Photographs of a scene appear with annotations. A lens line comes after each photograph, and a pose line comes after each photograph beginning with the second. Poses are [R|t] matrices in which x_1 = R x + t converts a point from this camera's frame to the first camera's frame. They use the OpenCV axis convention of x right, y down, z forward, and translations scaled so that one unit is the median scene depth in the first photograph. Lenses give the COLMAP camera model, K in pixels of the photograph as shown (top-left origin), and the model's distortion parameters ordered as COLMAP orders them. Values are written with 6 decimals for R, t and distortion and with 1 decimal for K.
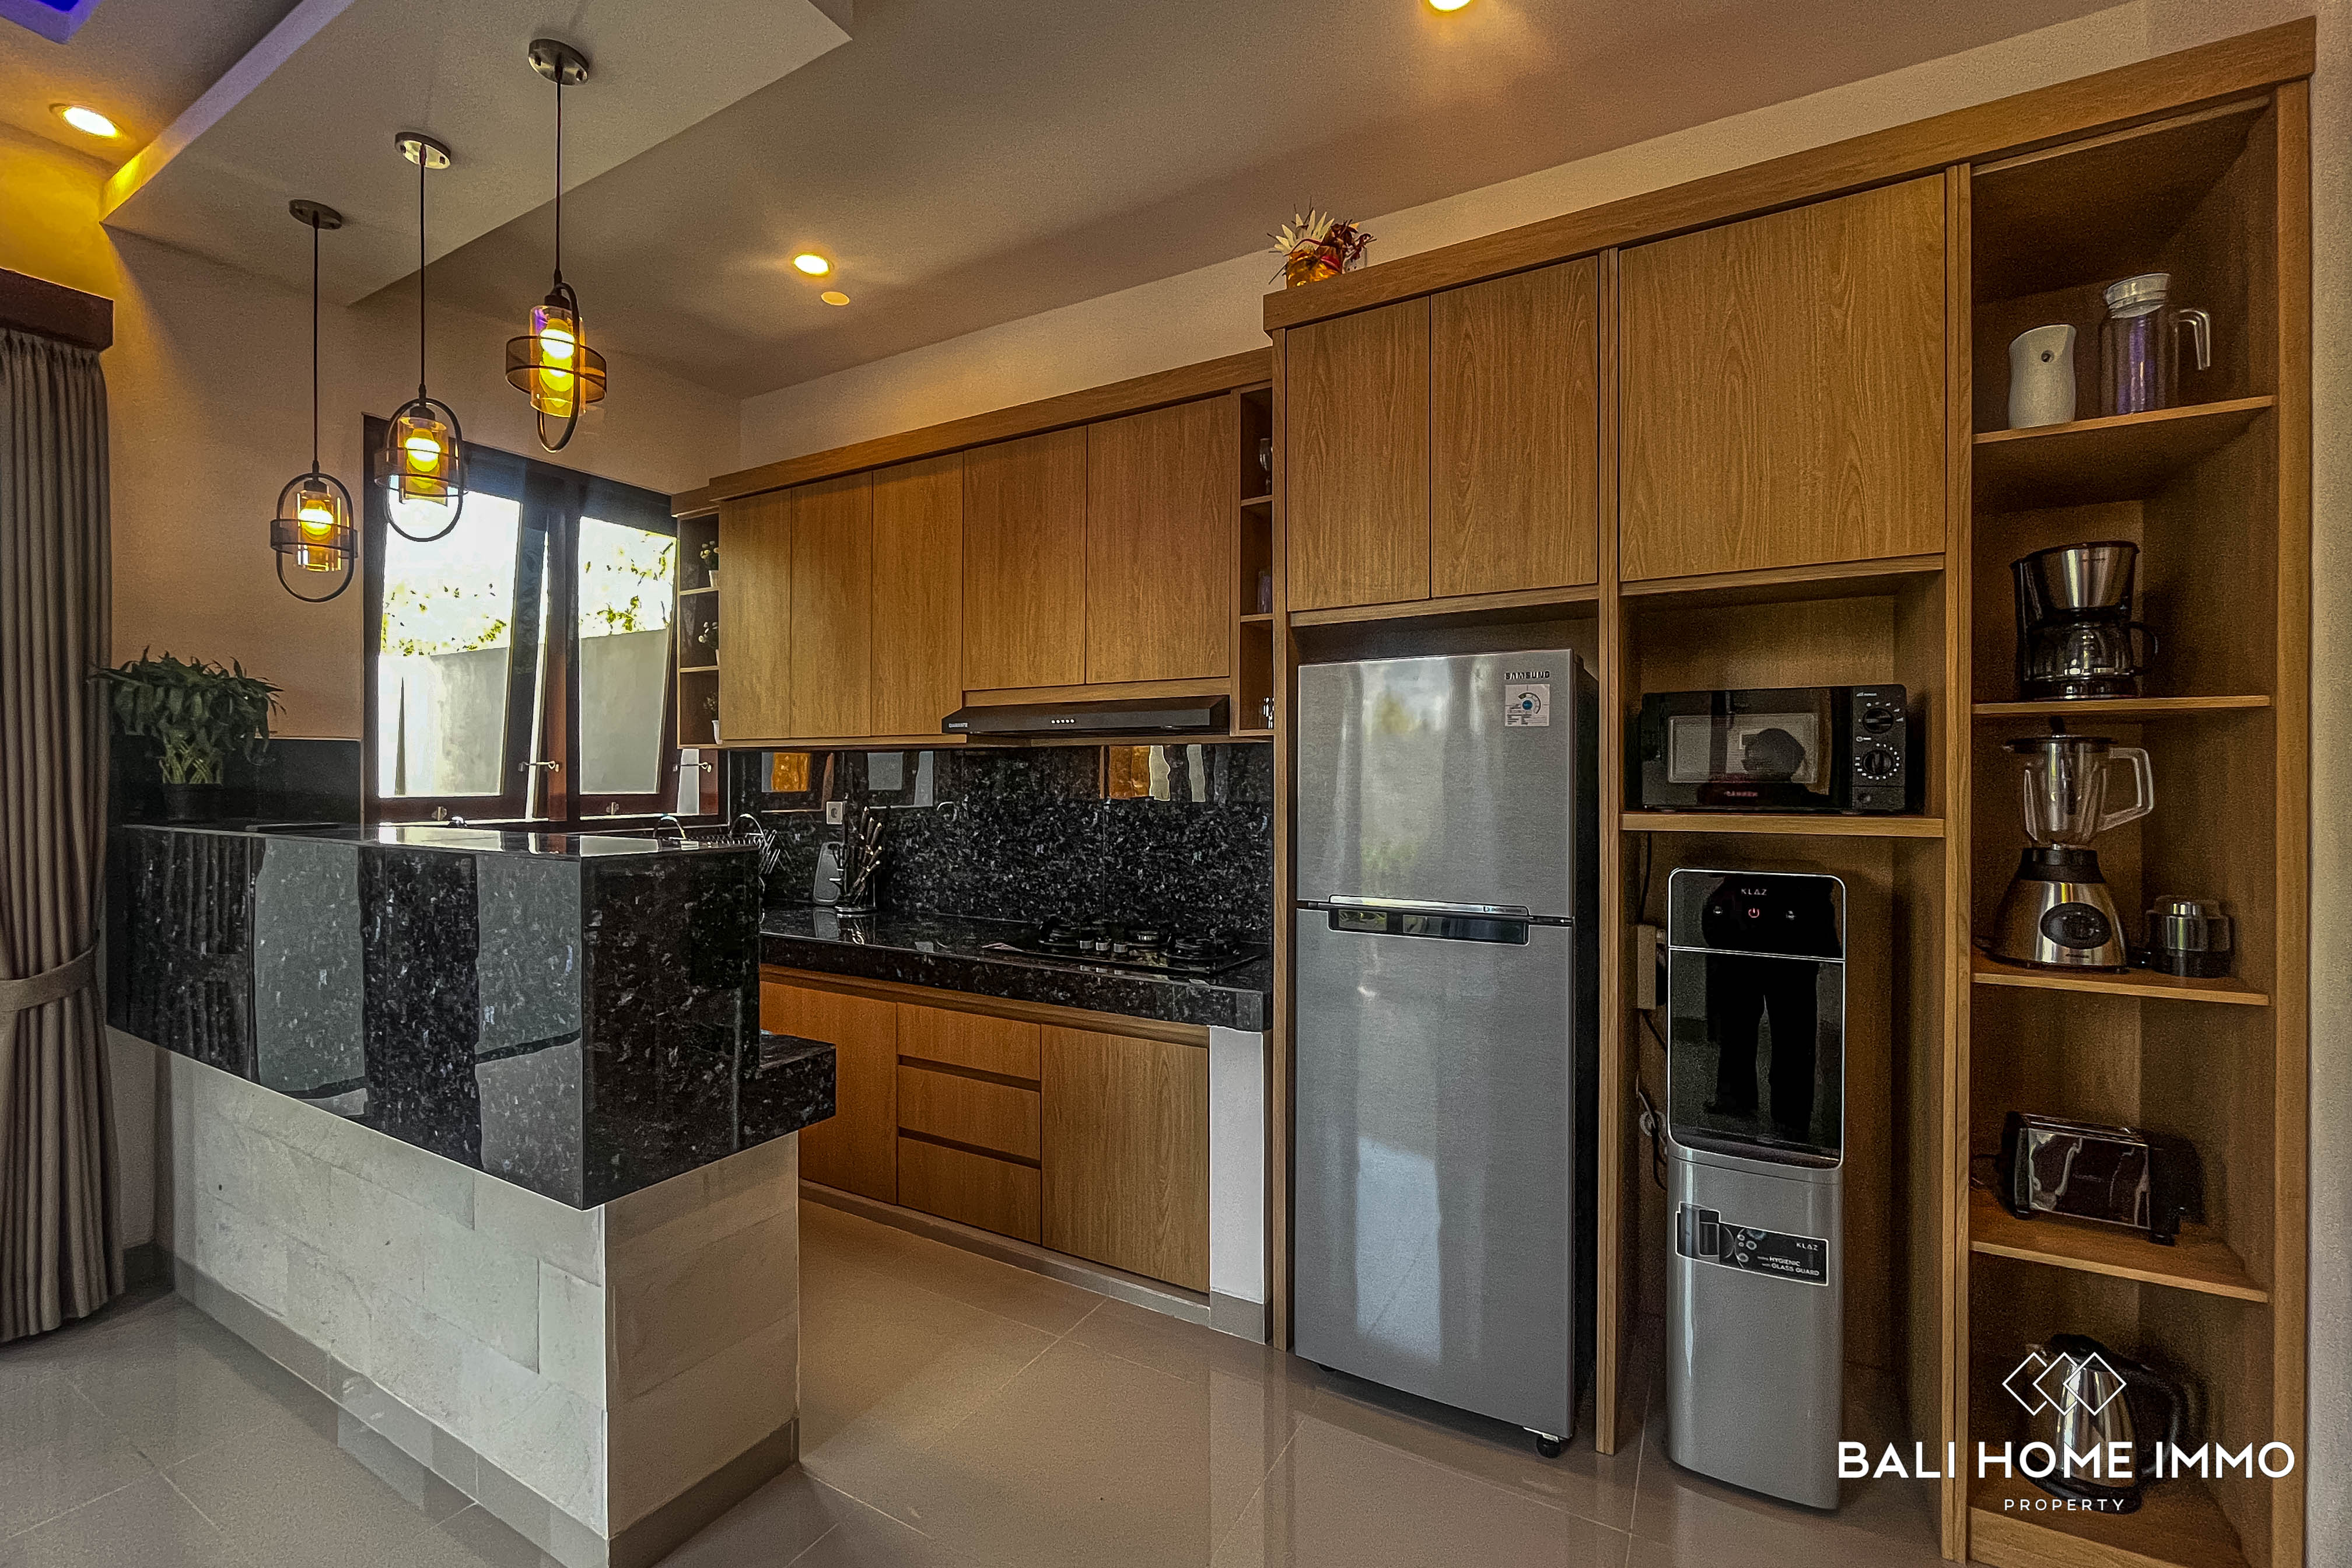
lens RADIAL K [[968.9, 0, 1178.7], [0, 968.9, 785.0], [0, 0, 1]] dist [0.000084, 0.000007]
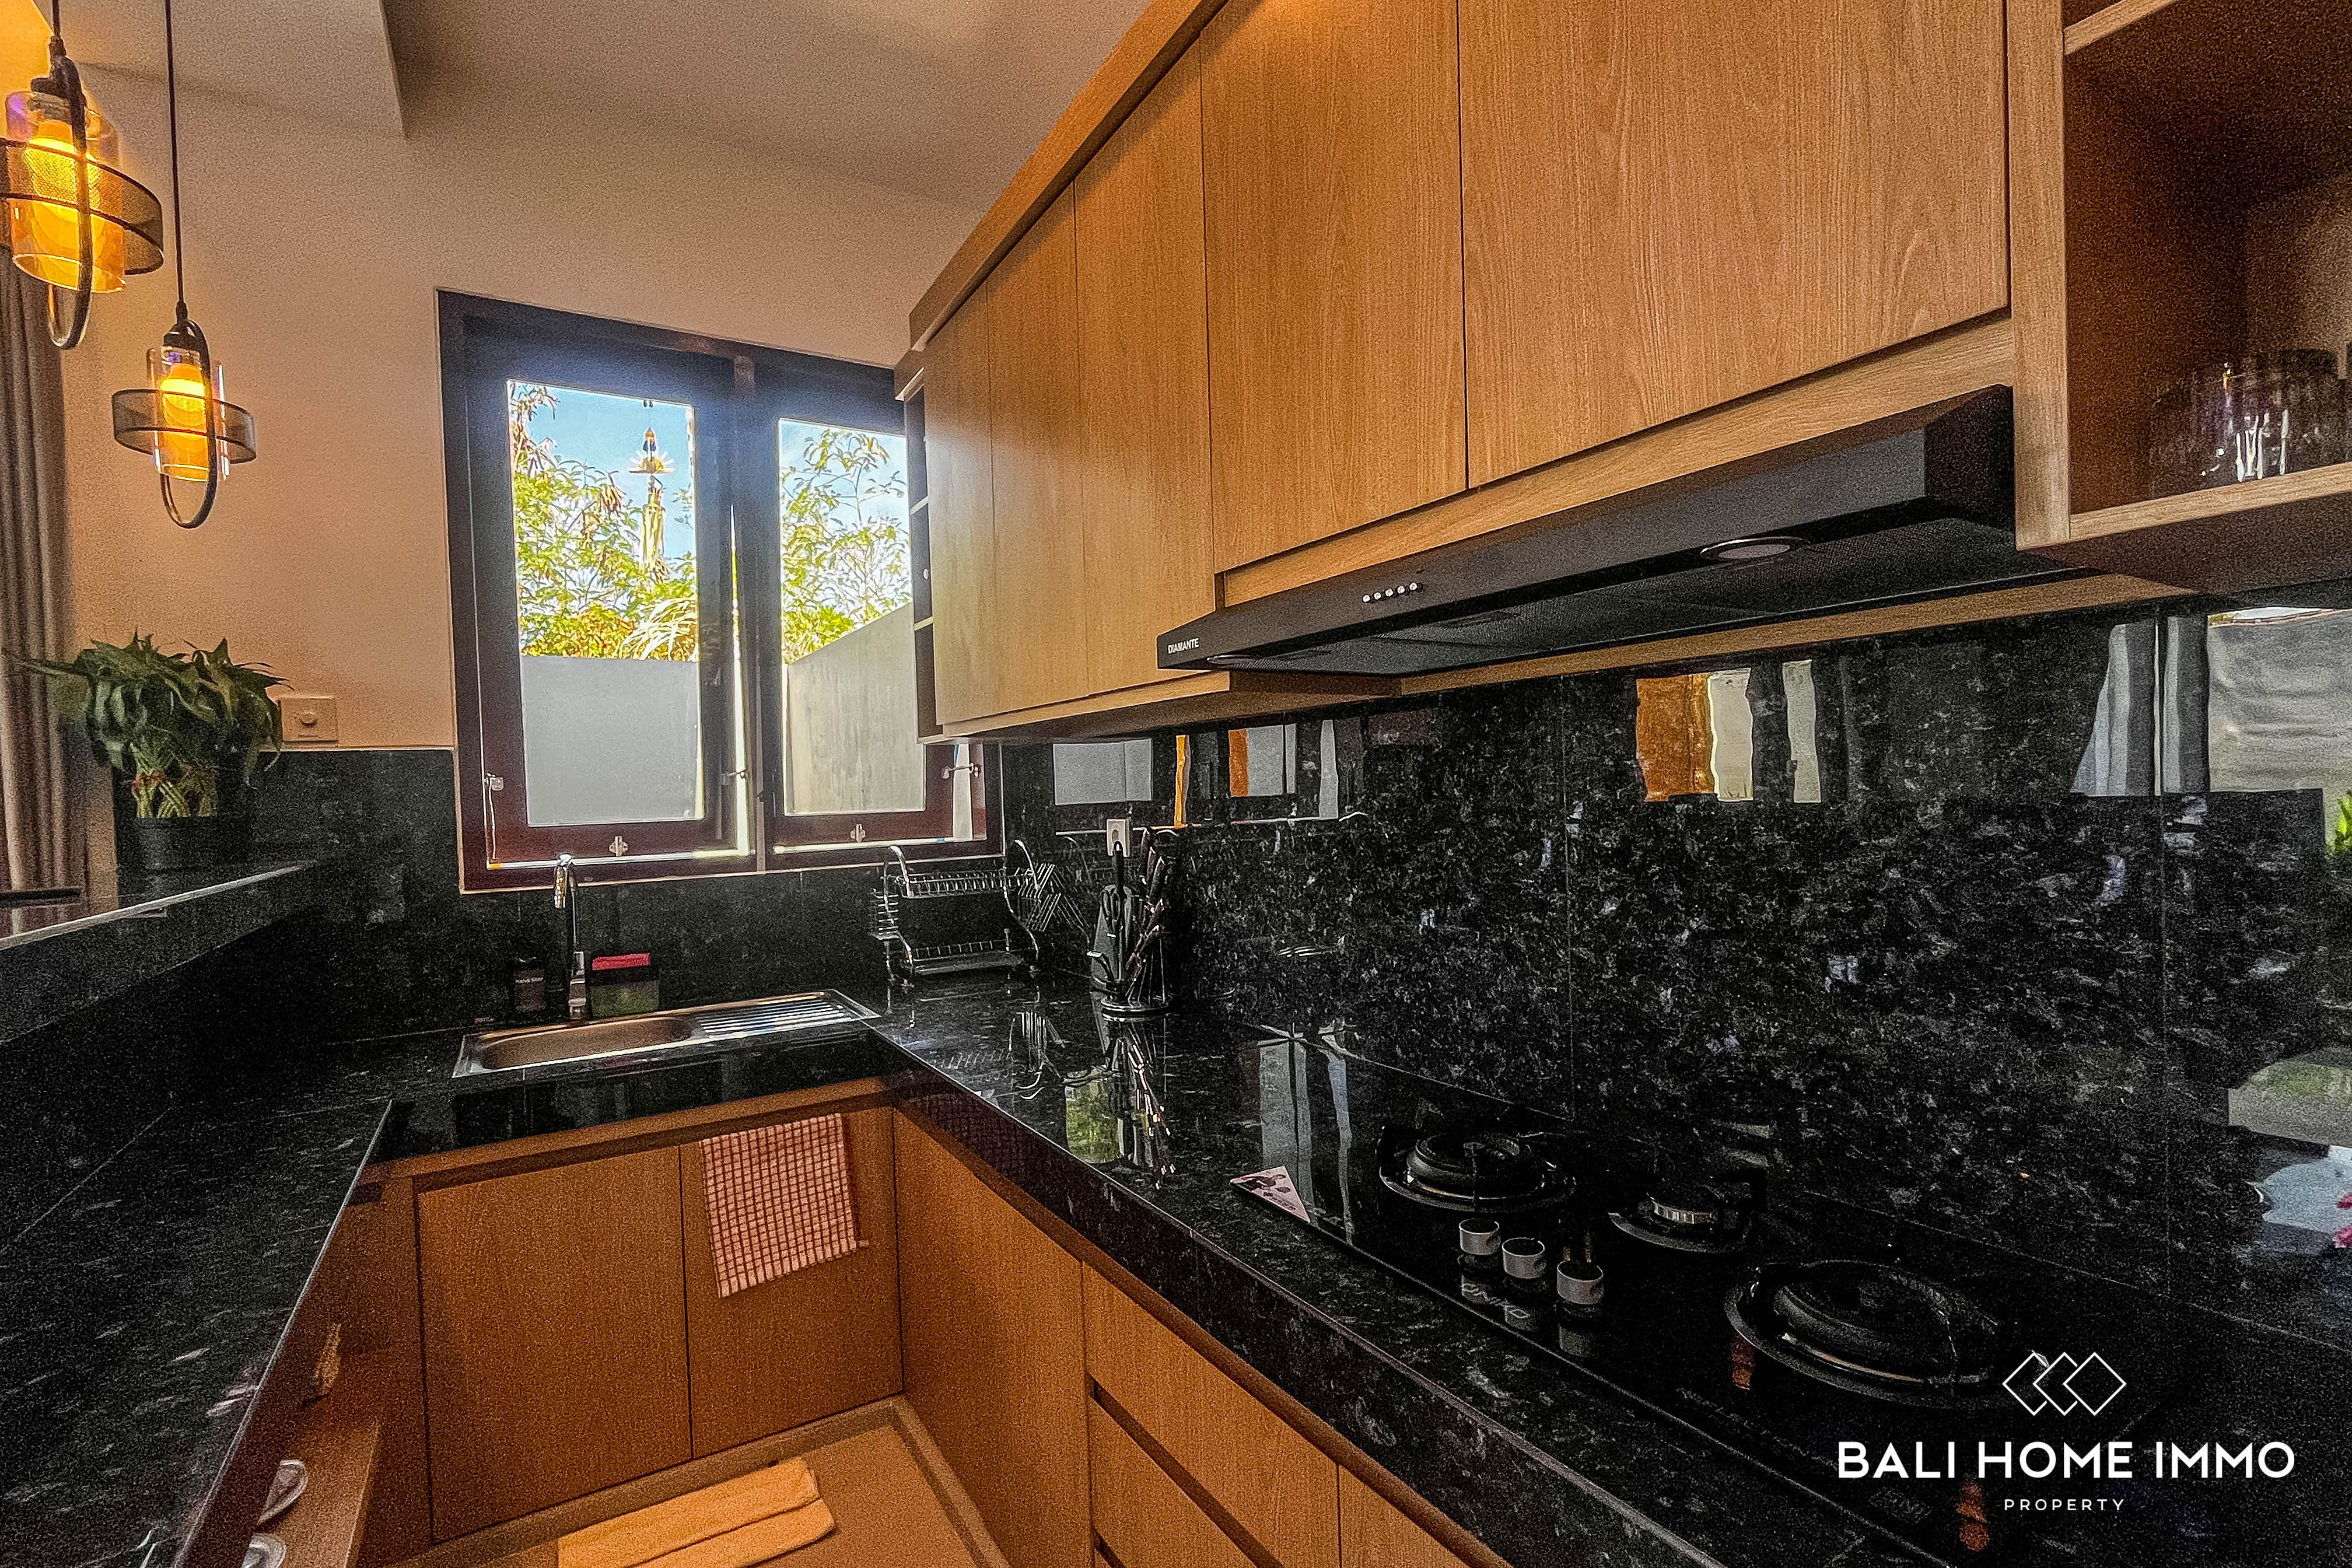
lens RADIAL K [[1062.2, 0, 1179.6], [0, 1062.2, 806.3], [0, 0, 1]] dist [0.012644, 0.000192]
pose [[0.875588, -0.022635, -0.482528, -0.002682], [0.032957, 0.999373, 0.012925, 0.002871], [0.481933, -0.027219, 0.875785, 0.524471]]
